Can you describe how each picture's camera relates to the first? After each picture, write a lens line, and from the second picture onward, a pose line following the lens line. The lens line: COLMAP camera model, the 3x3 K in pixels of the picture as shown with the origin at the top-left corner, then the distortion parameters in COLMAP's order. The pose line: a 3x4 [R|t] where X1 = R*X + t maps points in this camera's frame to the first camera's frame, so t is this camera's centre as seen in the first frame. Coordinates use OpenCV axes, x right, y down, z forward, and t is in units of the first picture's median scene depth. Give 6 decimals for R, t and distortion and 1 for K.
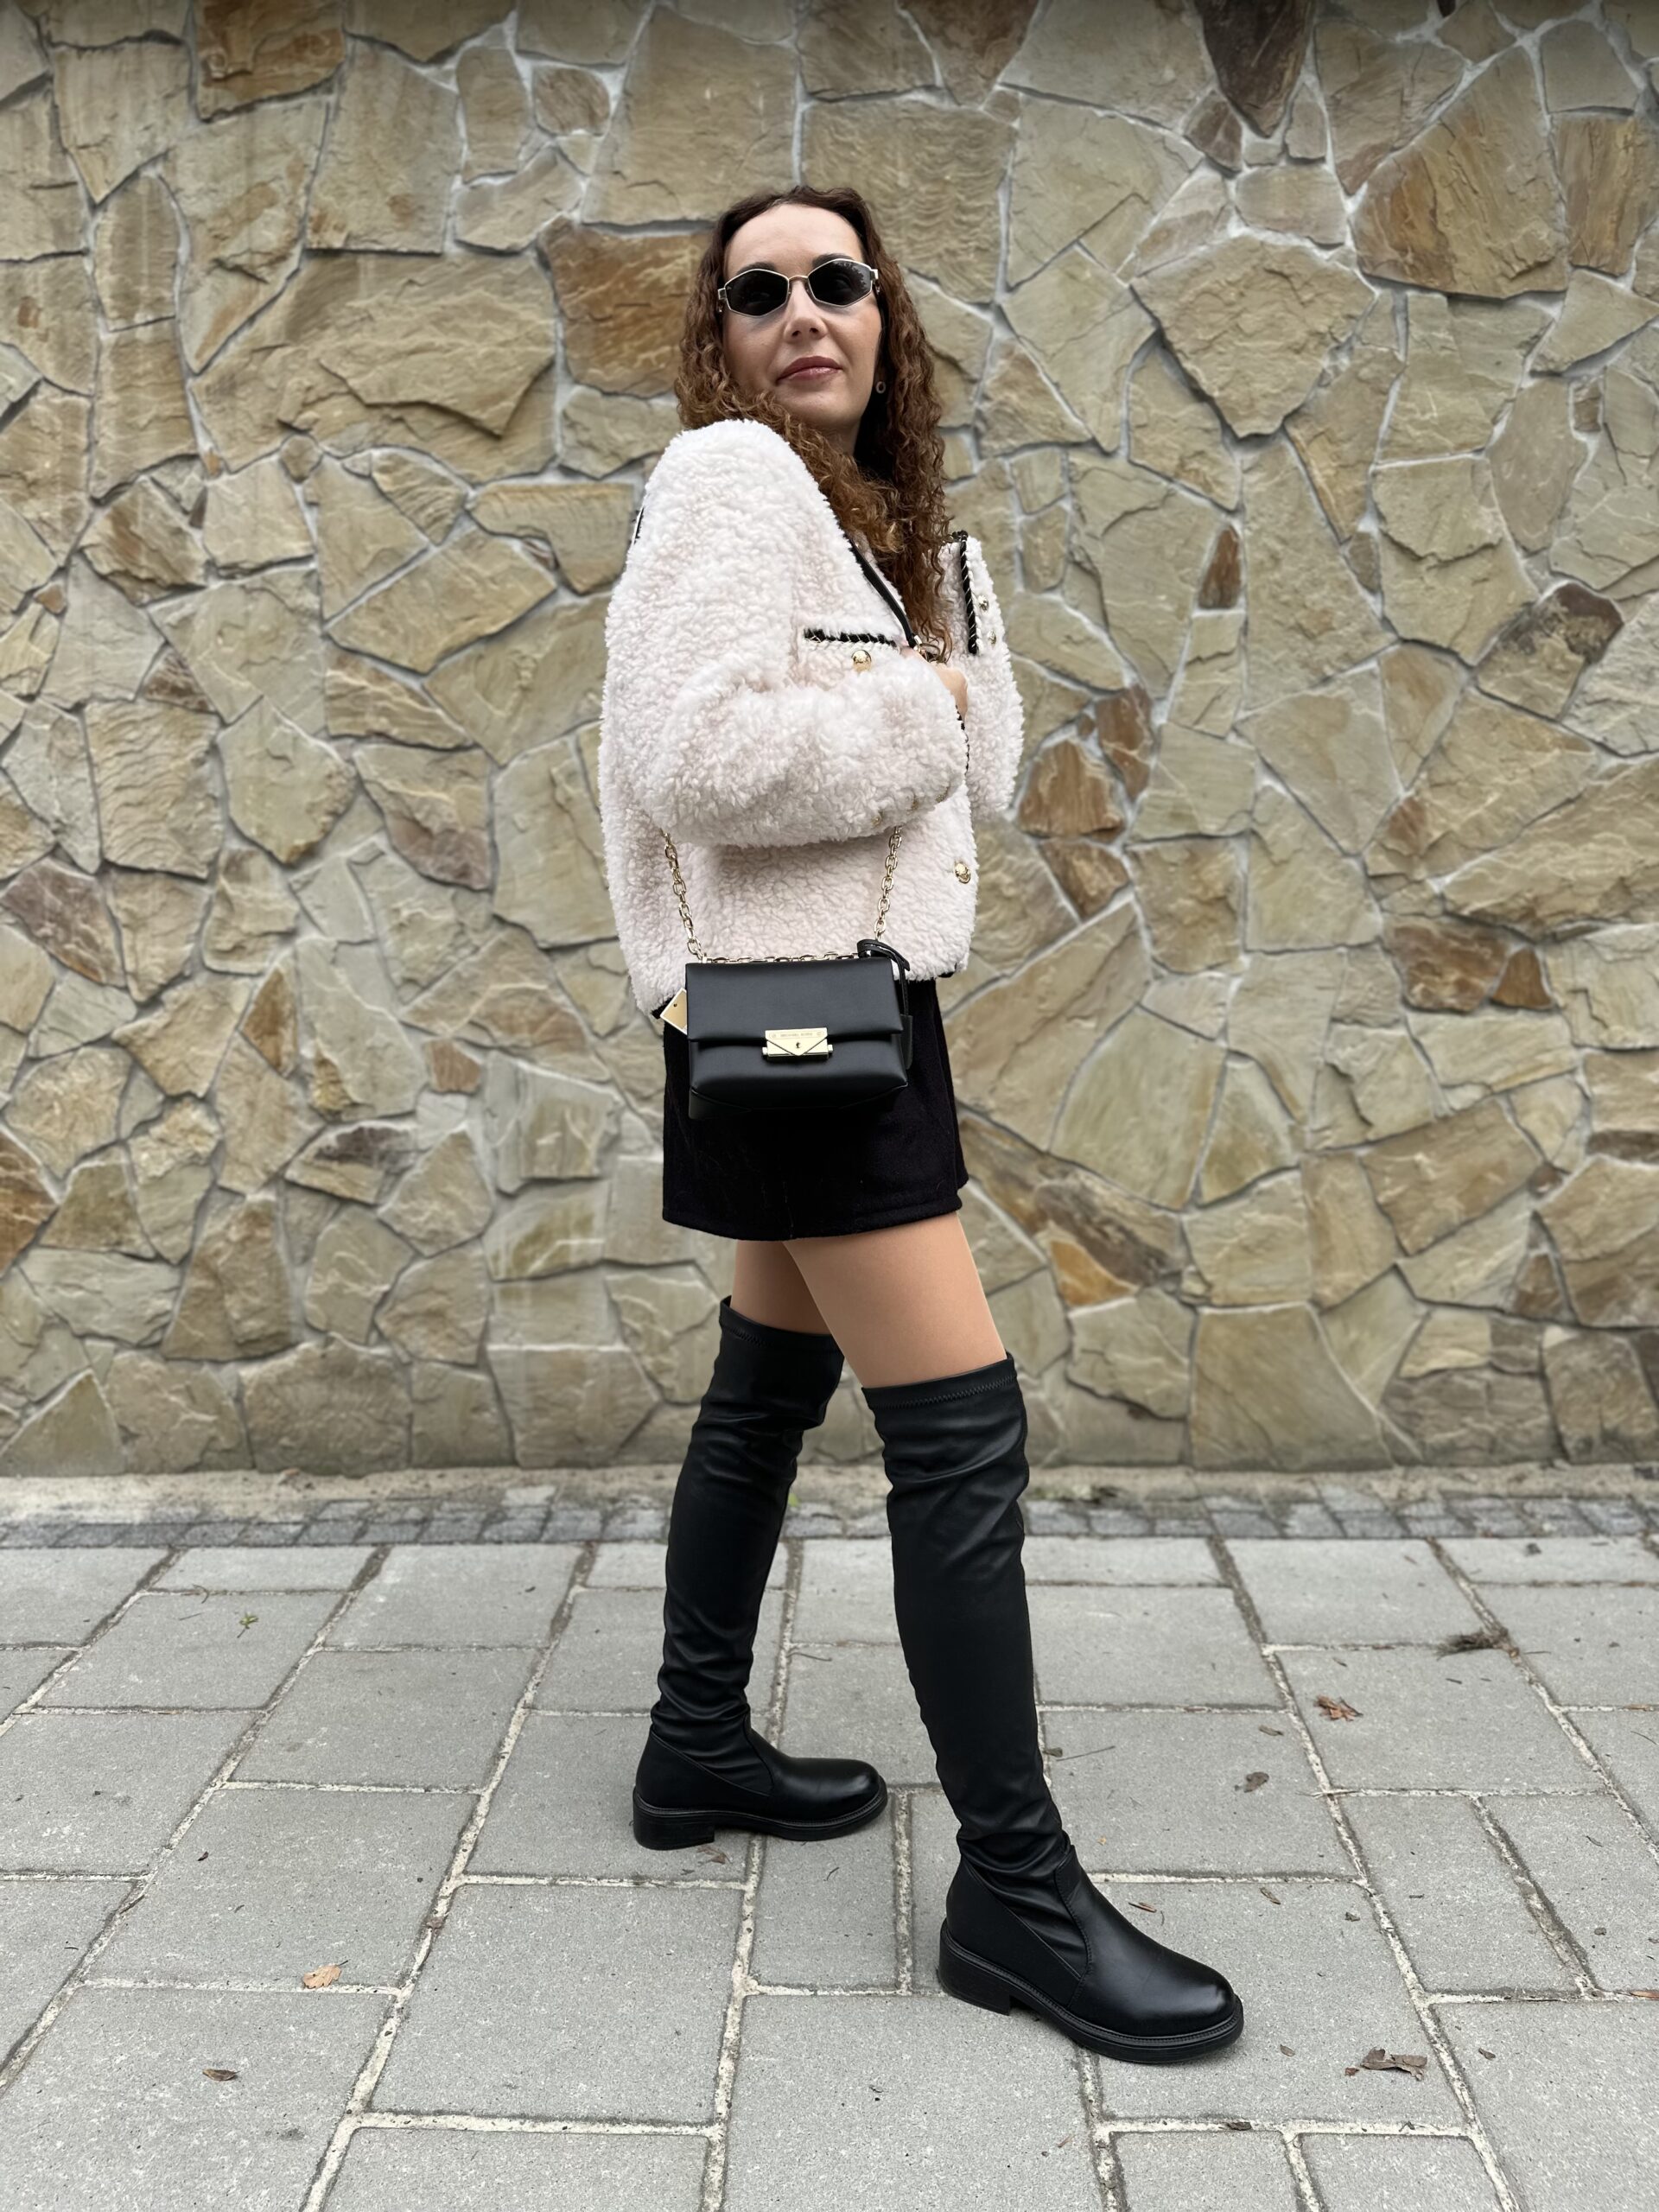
lens RADIAL K [[1556.0, 0, 833.0], [0, 1556.0, 1120.7], [0, 0, 1]] dist [0.005073, -0.024479]
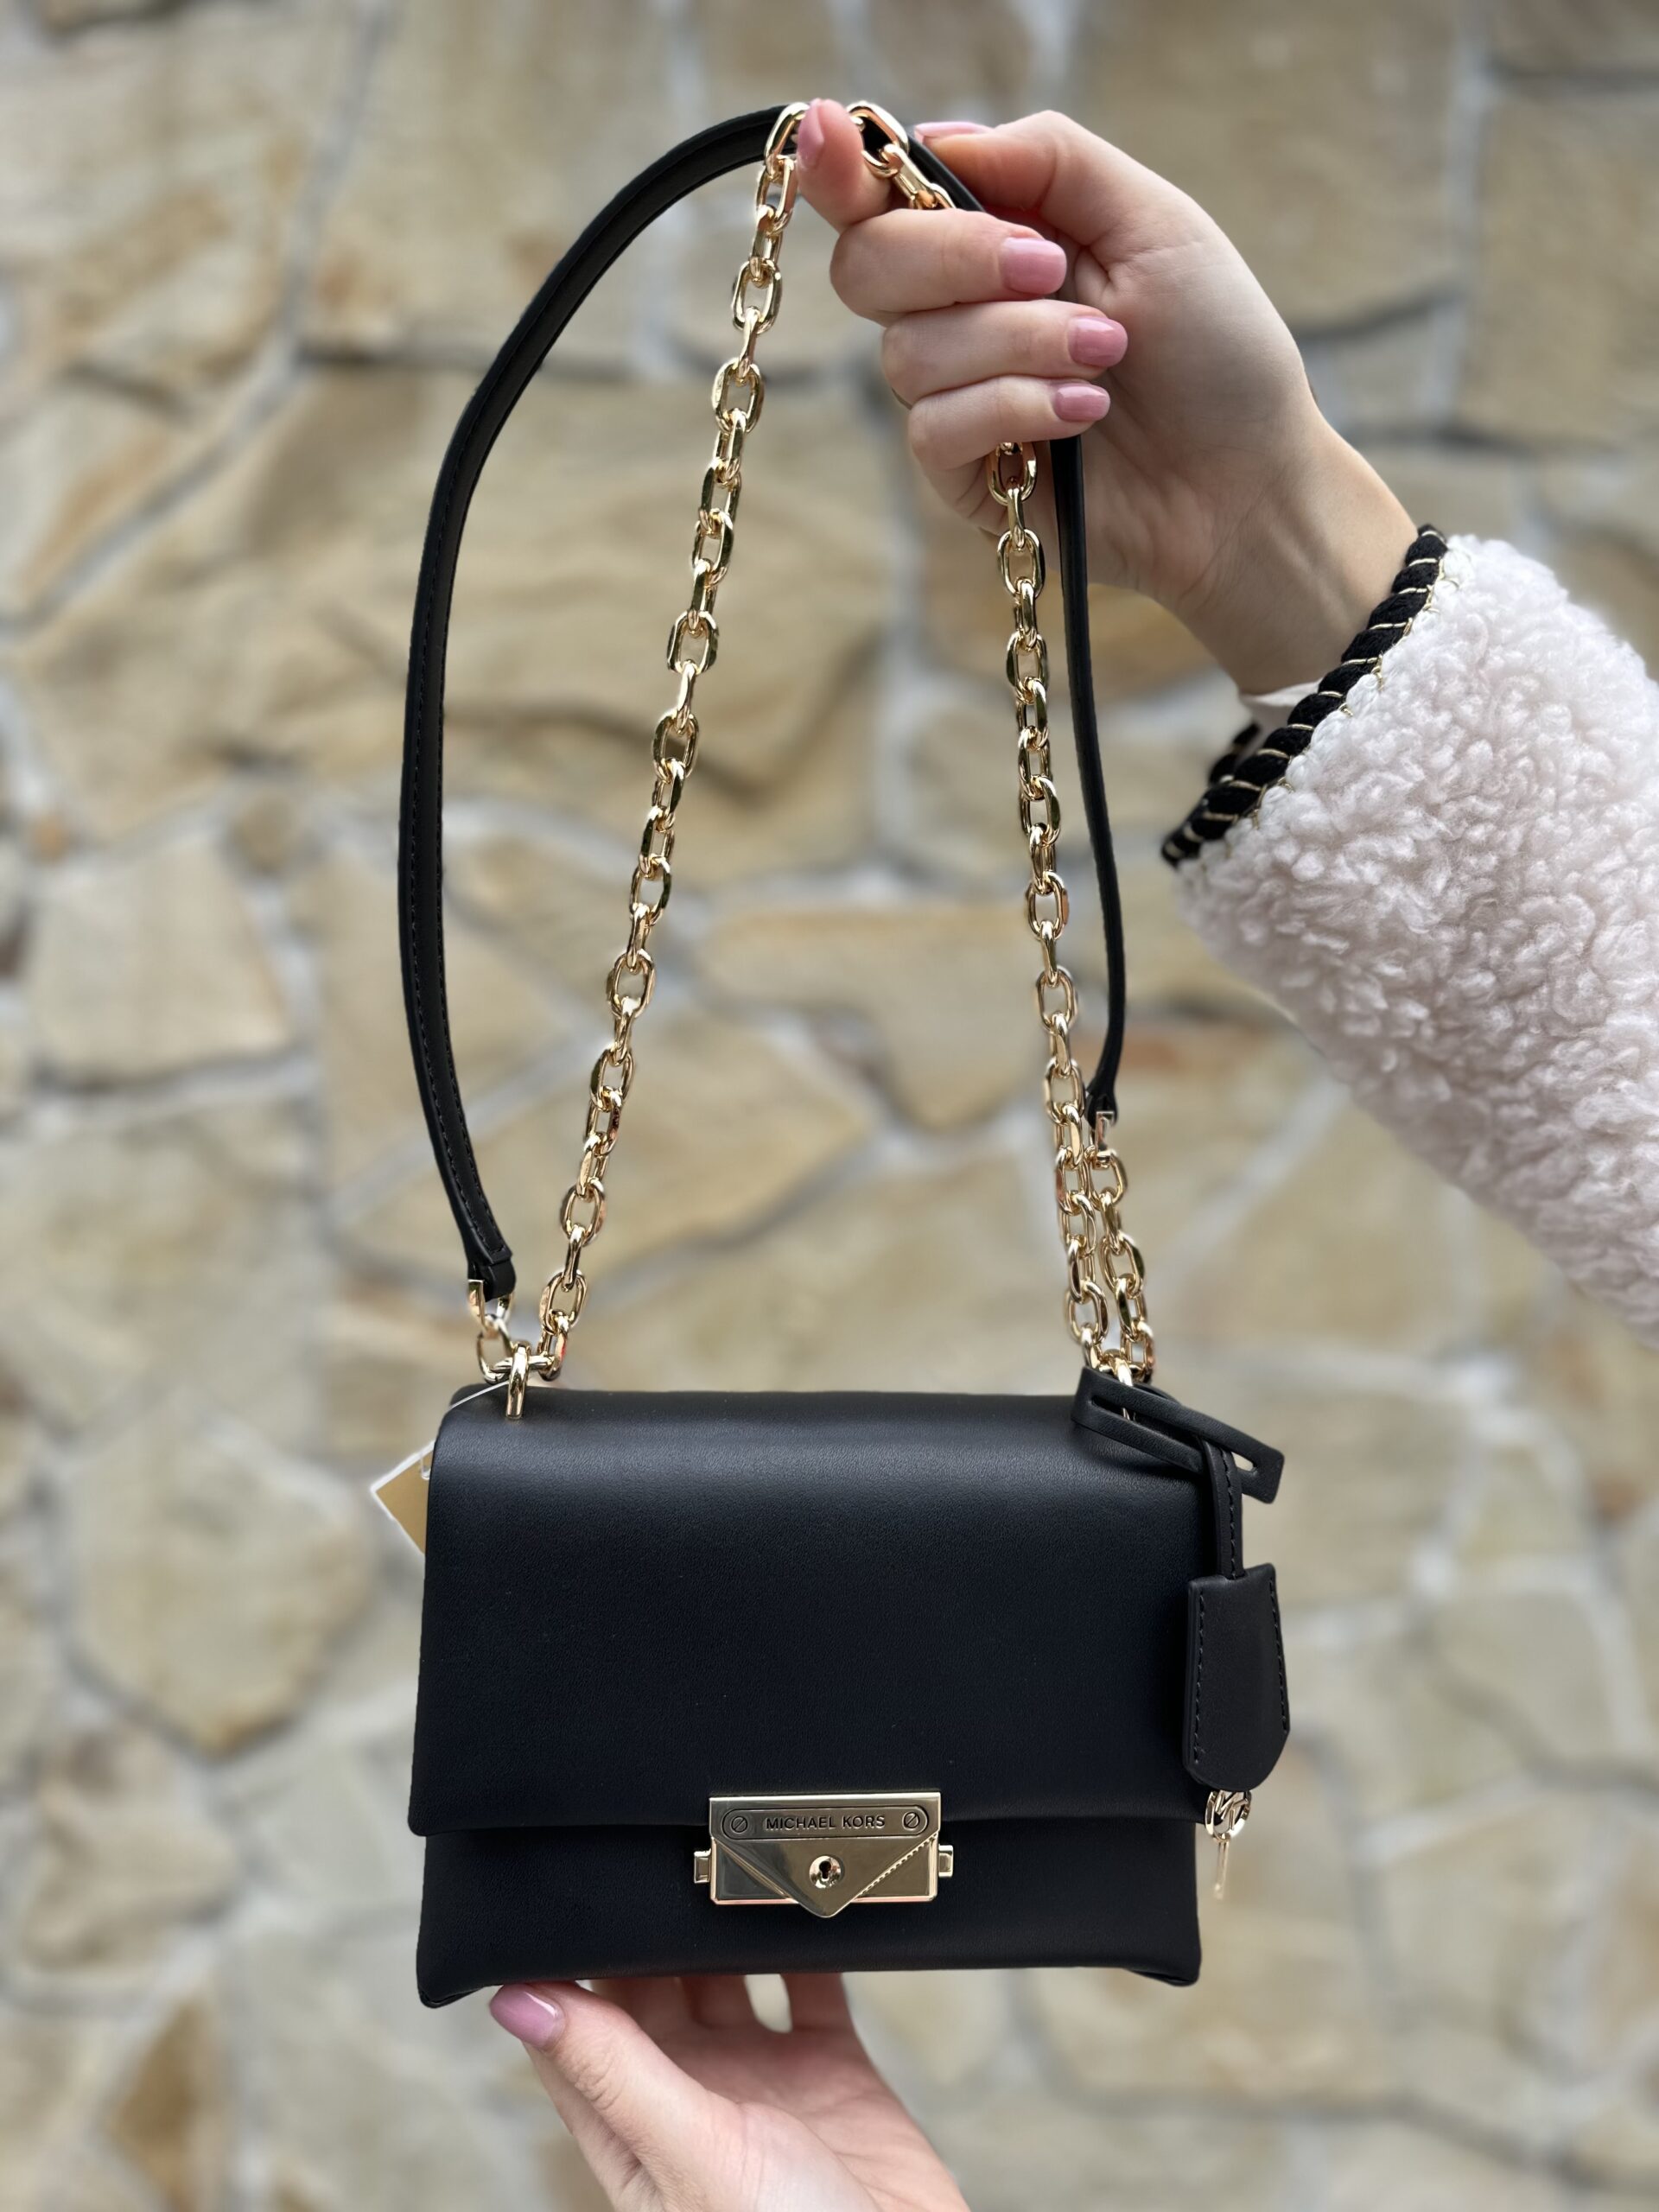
lens RADIAL K [[1556.0, 0, 836.4], [0, 1556.0, 1109.1], [0, 0, 1]] dist [0.005073, -0.024479]
pose [[0.994074, -0.006261, 0.108529, -0.240973], [0.014333, 0.997173, -0.073756, -0.322270], [-0.107760, 0.074875, 0.991353, 0.581916]]
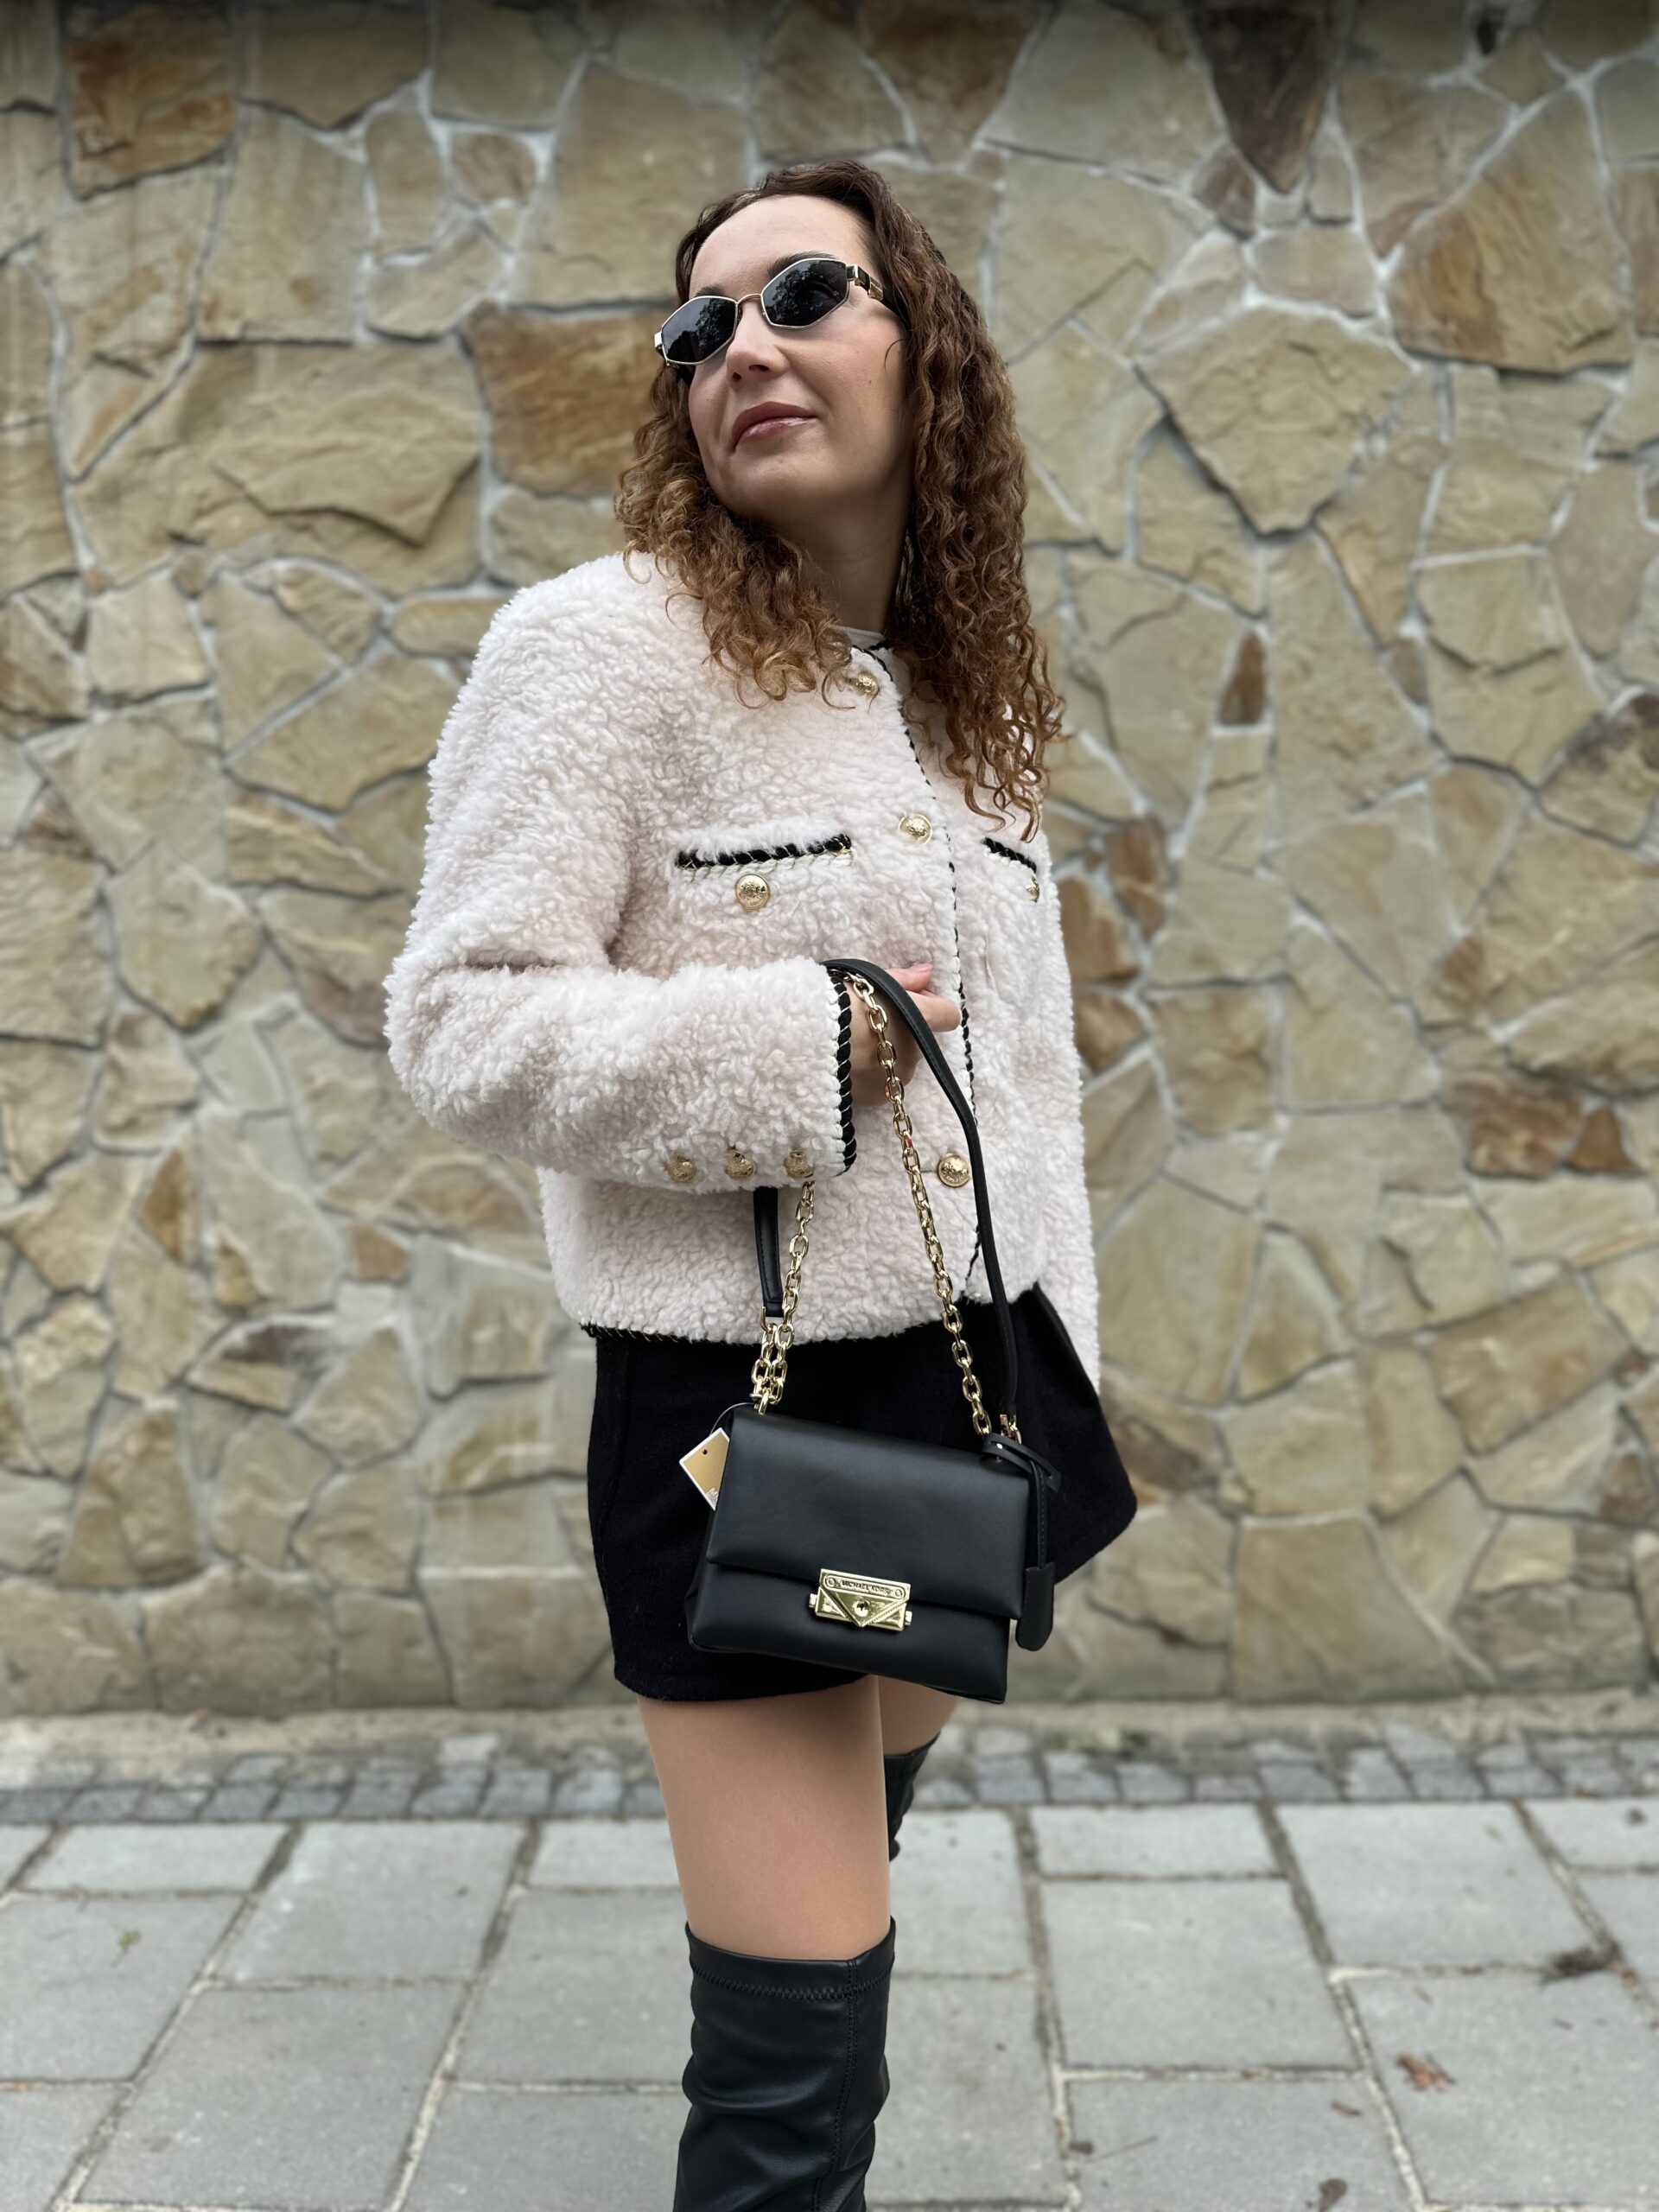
lens RADIAL K [[1556.0, 0, 831.7], [0, 1556.0, 1116.8], [0, 0, 1]] dist [0.005073, -0.024479]
pose [[0.999863, -0.016425, -0.001928, 0.015145], [0.016357, 0.999379, -0.031195, -0.085927], [0.002440, 0.031159, 0.999511, 0.132078]]
